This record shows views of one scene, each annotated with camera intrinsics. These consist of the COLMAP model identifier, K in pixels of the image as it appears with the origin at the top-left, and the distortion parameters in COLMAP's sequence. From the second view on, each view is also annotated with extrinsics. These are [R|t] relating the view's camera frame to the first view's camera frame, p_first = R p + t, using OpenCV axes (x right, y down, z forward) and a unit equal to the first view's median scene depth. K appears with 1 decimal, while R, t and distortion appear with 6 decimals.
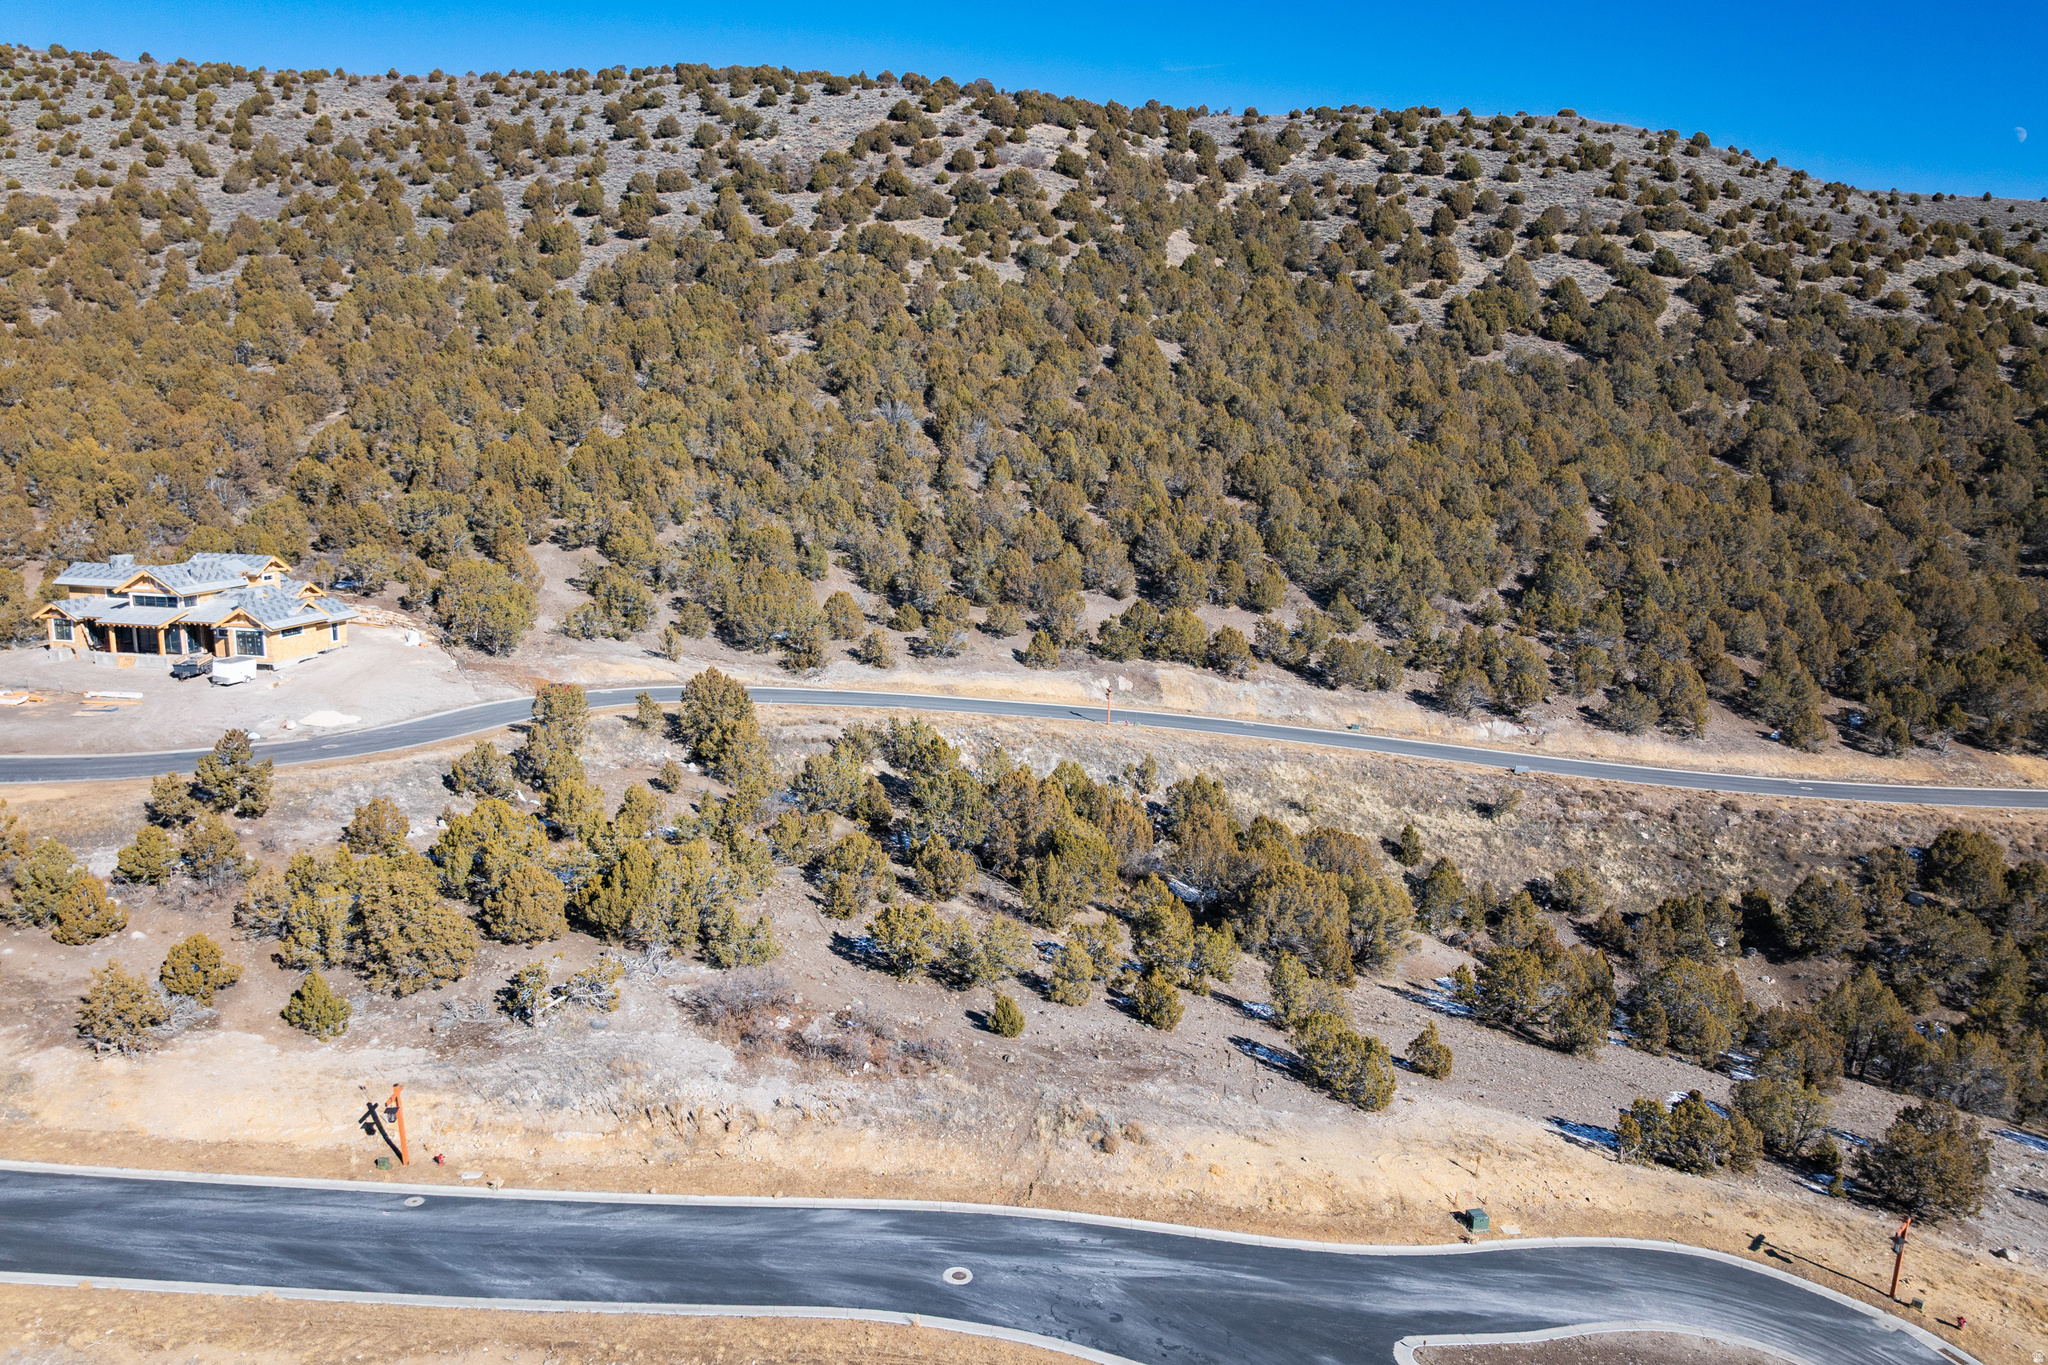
lens RADIAL K [[1476.9, 0, 998.7], [0, 1476.9, 683.4], [0, 0, 1]] dist [-0.085562, 0.063434]
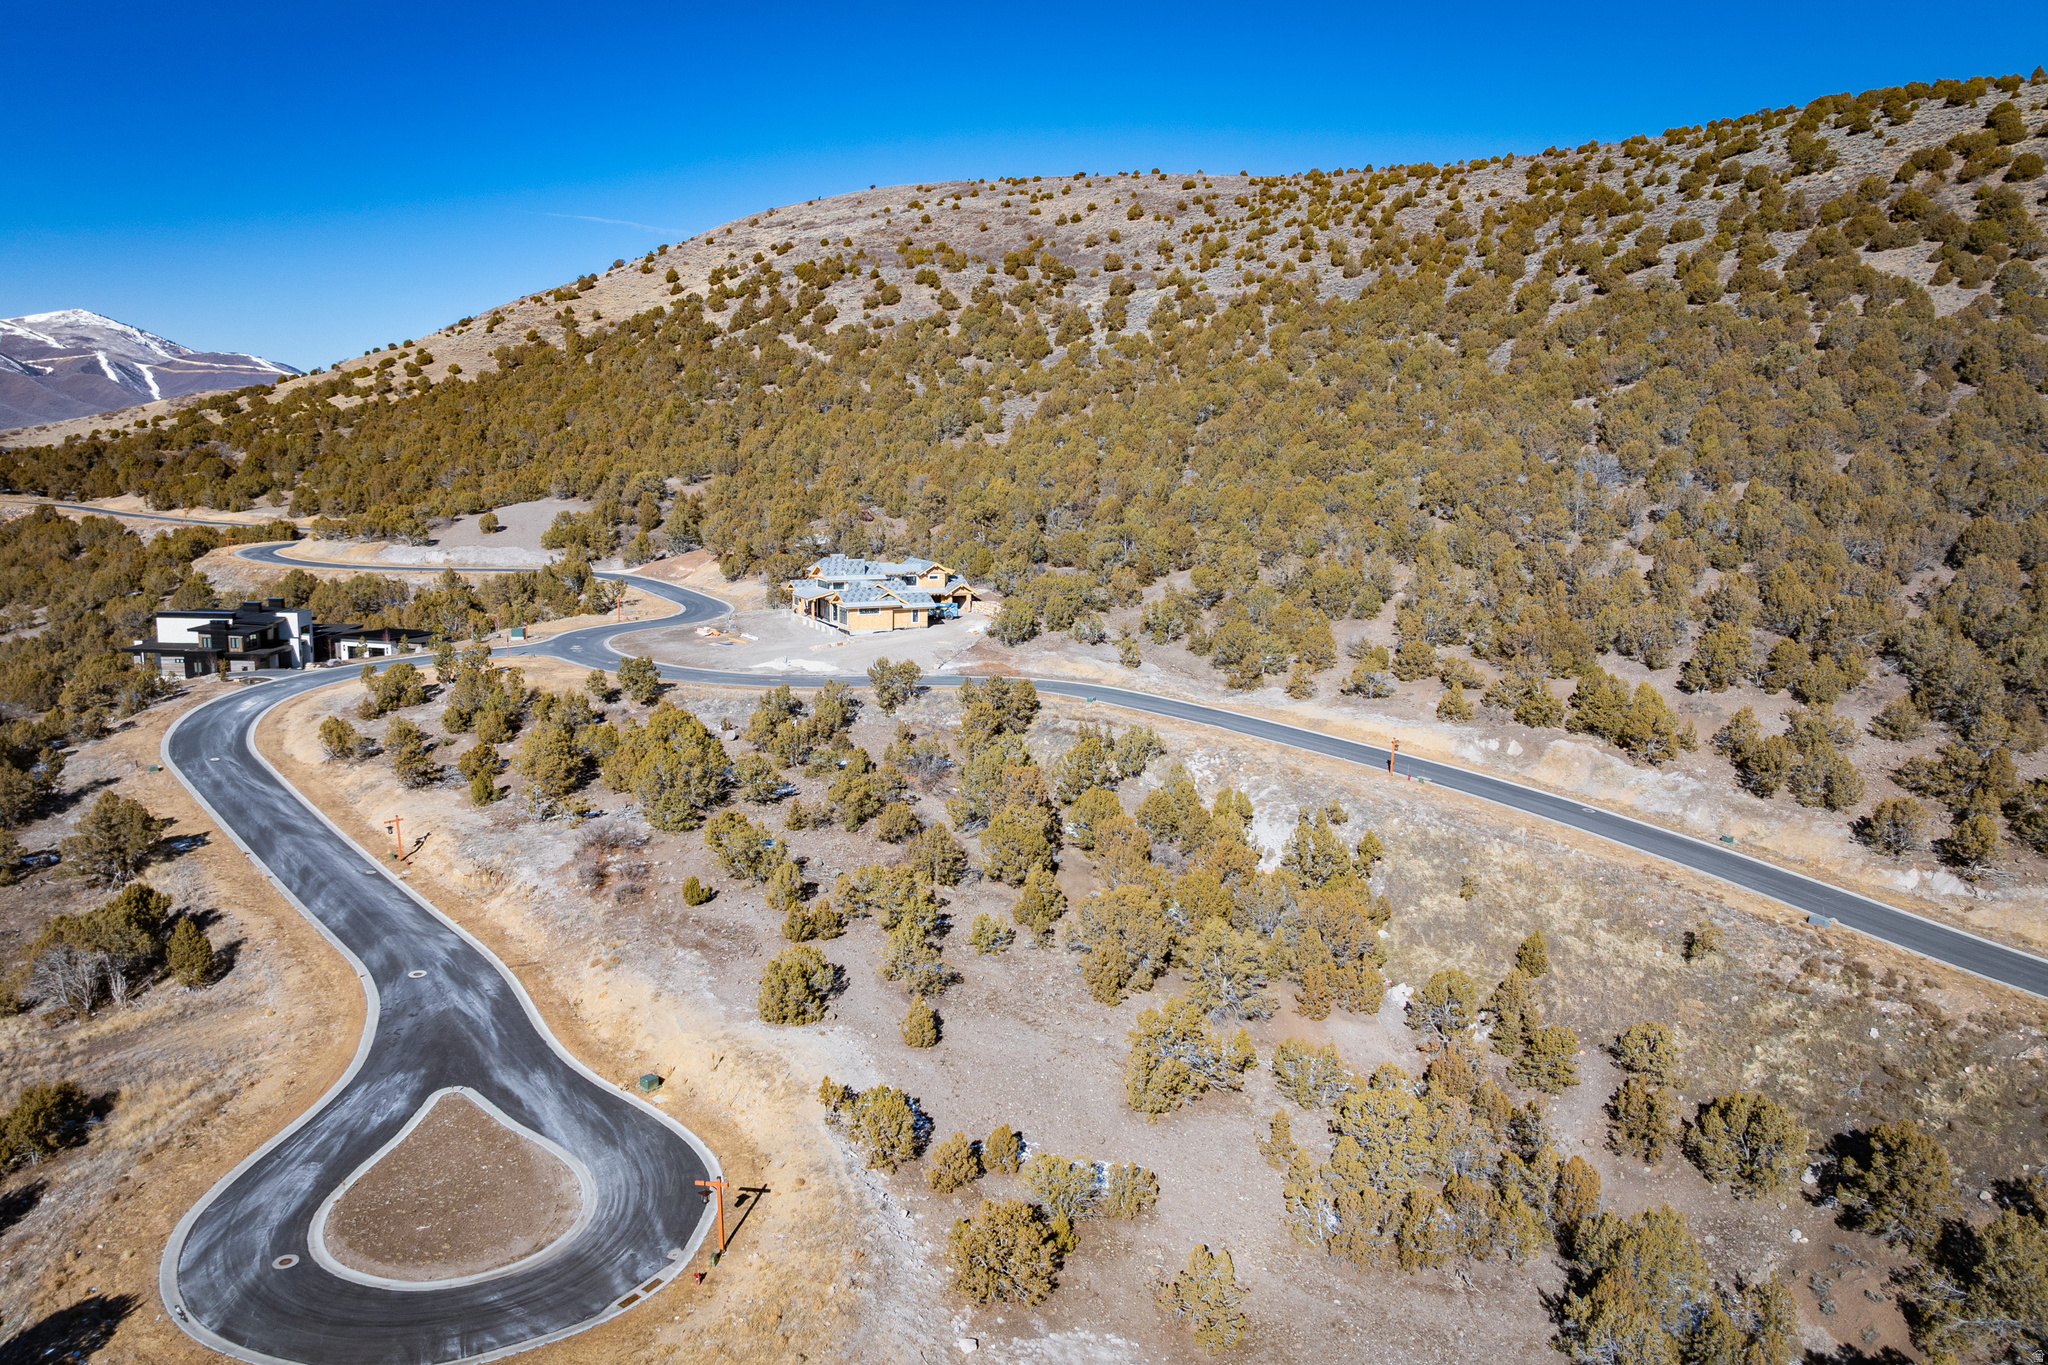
lens RADIAL K [[1476.9, 0, 998.7], [0, 1476.9, 683.4], [0, 0, 1]] dist [-0.085562, 0.063434]
pose [[0.615467, 0.110538, -0.780373, 0.670486], [-0.142575, 0.989396, 0.027700, -0.021919], [0.775160, 0.094213, 0.624701, 0.191301]]
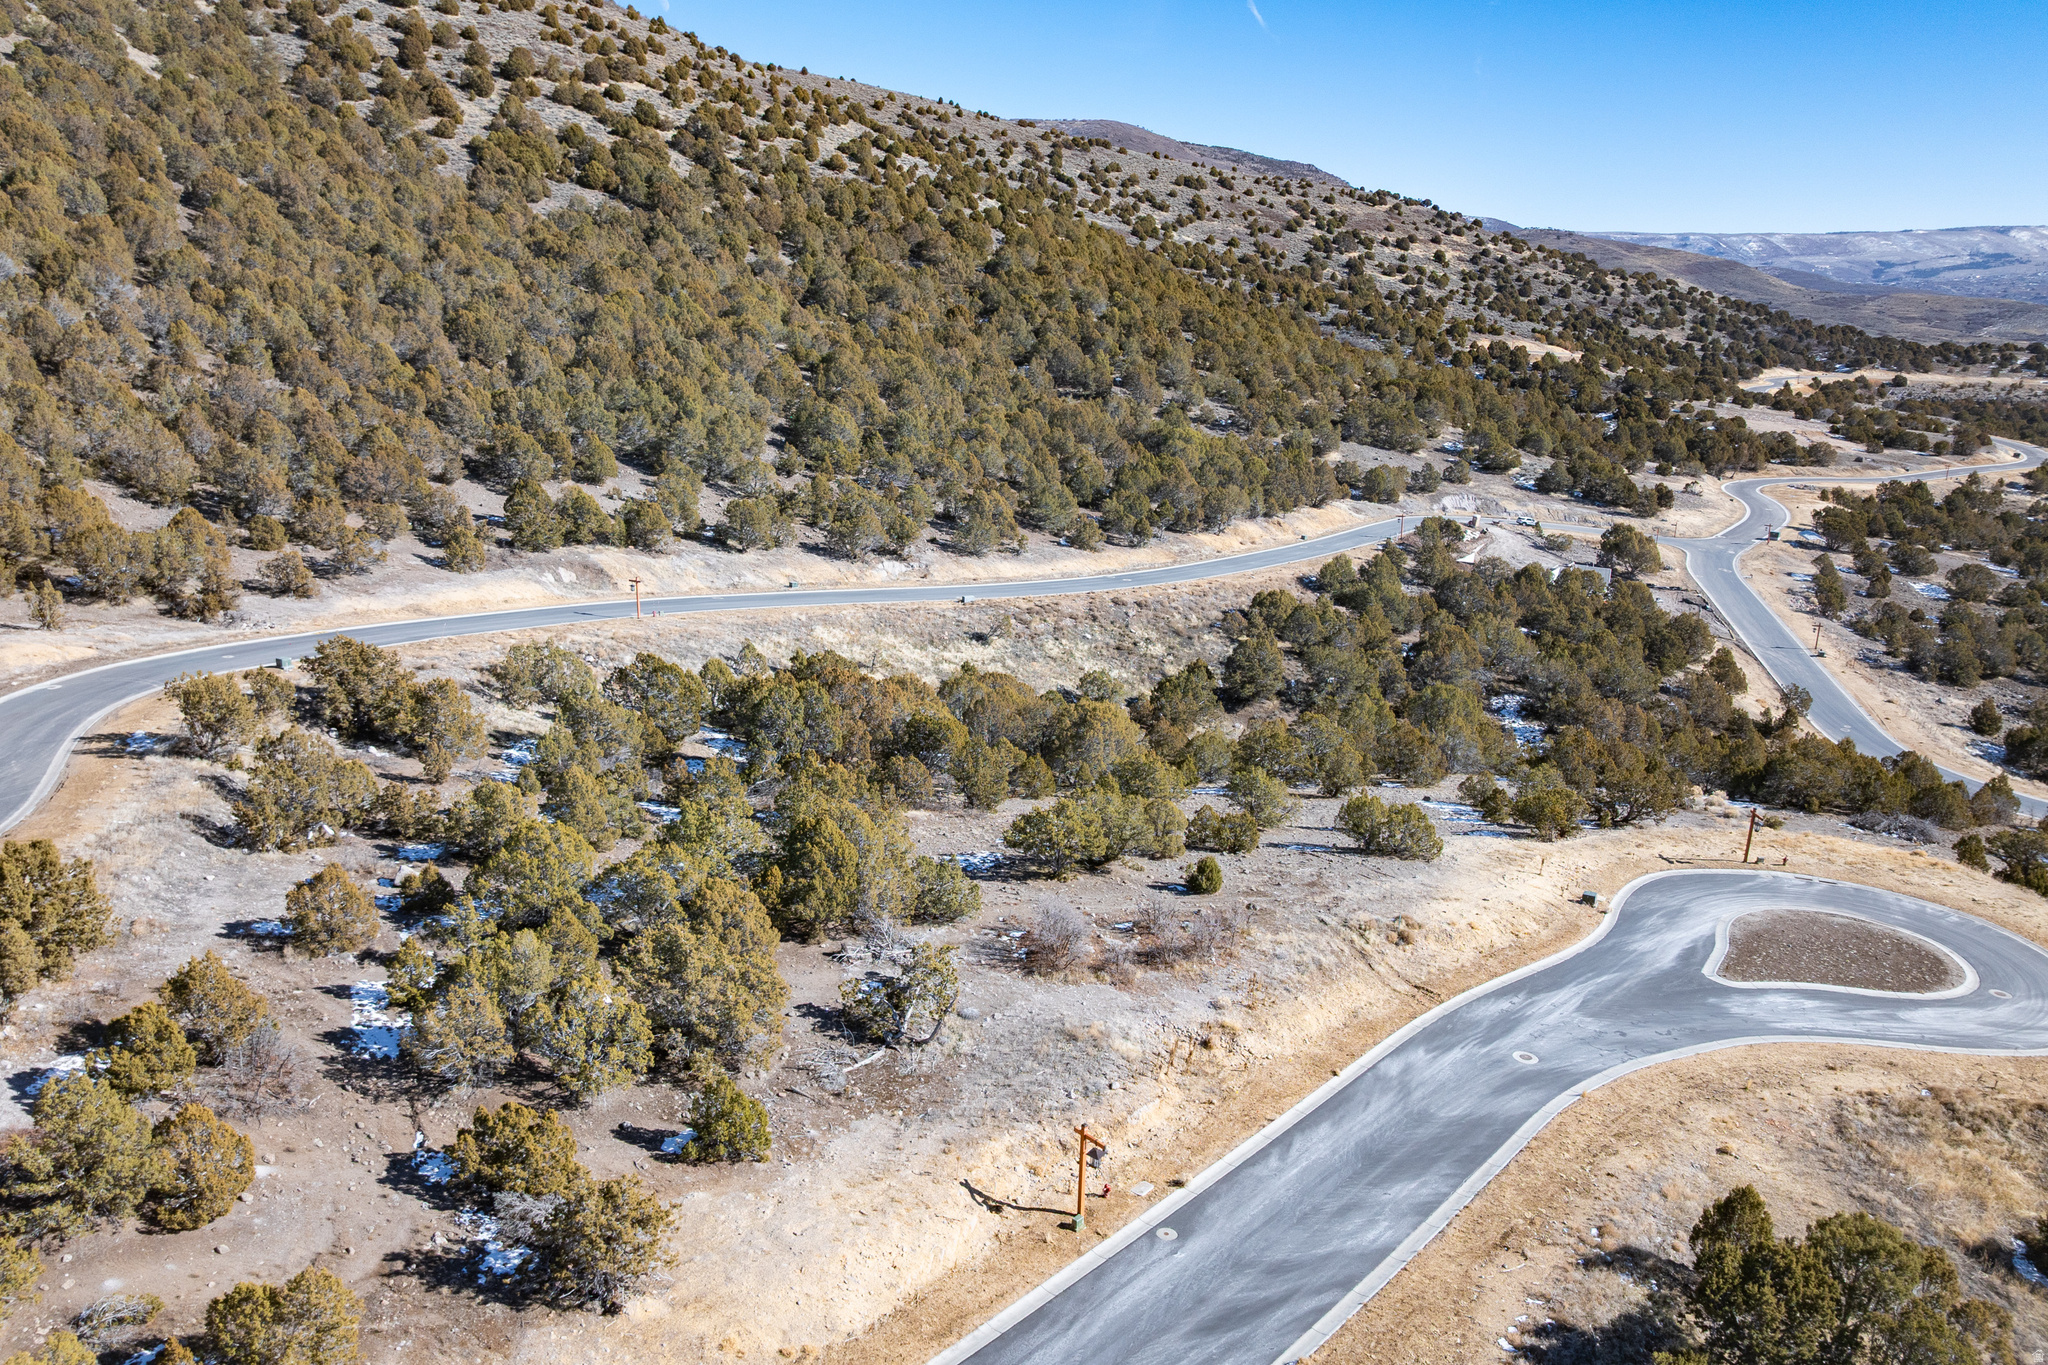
lens RADIAL K [[1476.9, 0, 998.7], [0, 1476.9, 683.4], [0, 0, 1]] dist [-0.085562, 0.063434]
pose [[0.678083, -0.189925, 0.710023, -0.442884], [0.114096, 0.981526, 0.153586, -0.048673], [-0.726076, -0.023133, 0.687225, 0.205125]]
